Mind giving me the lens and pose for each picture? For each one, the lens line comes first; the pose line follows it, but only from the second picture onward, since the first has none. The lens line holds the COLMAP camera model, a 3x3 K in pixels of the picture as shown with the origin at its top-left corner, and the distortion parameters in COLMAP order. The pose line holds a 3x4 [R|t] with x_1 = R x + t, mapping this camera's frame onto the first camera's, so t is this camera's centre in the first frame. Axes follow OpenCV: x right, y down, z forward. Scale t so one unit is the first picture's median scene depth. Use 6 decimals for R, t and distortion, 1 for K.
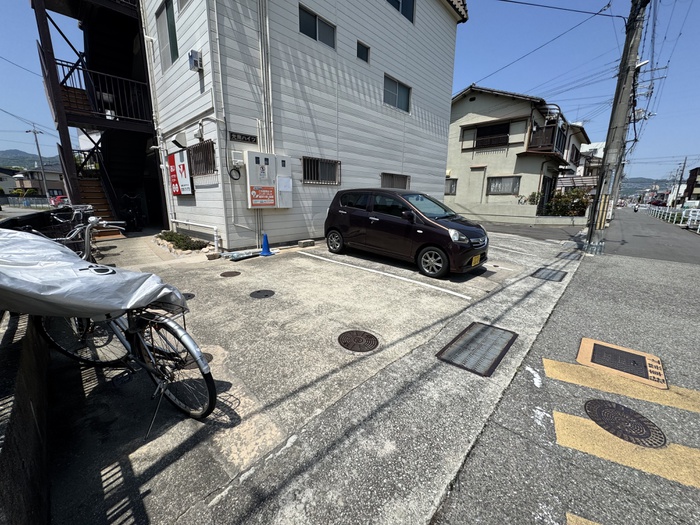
lens RADIAL K [[280.2, 0, 348.2], [0, 280.2, 262.1], [0, 0, 1]] dist [-0.003359, 0.000462]
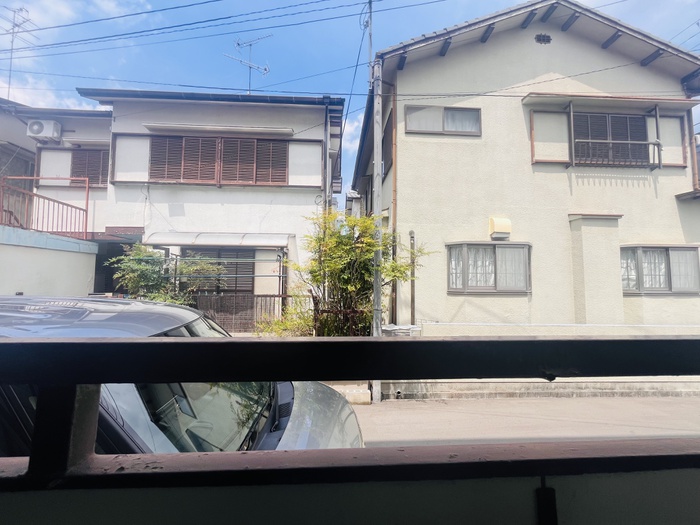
lens RADIAL K [[283.9, 0, 345.8], [0, 283.9, 271.0], [0, 0, 1]] dist [-0.006615, -0.000073]
pose [[0.695476, 0.042240, 0.717307, 0.033637], [0.158303, 0.964736, -0.210296, -0.572522], [-0.700895, 0.259808, 0.664264, 2.292964]]
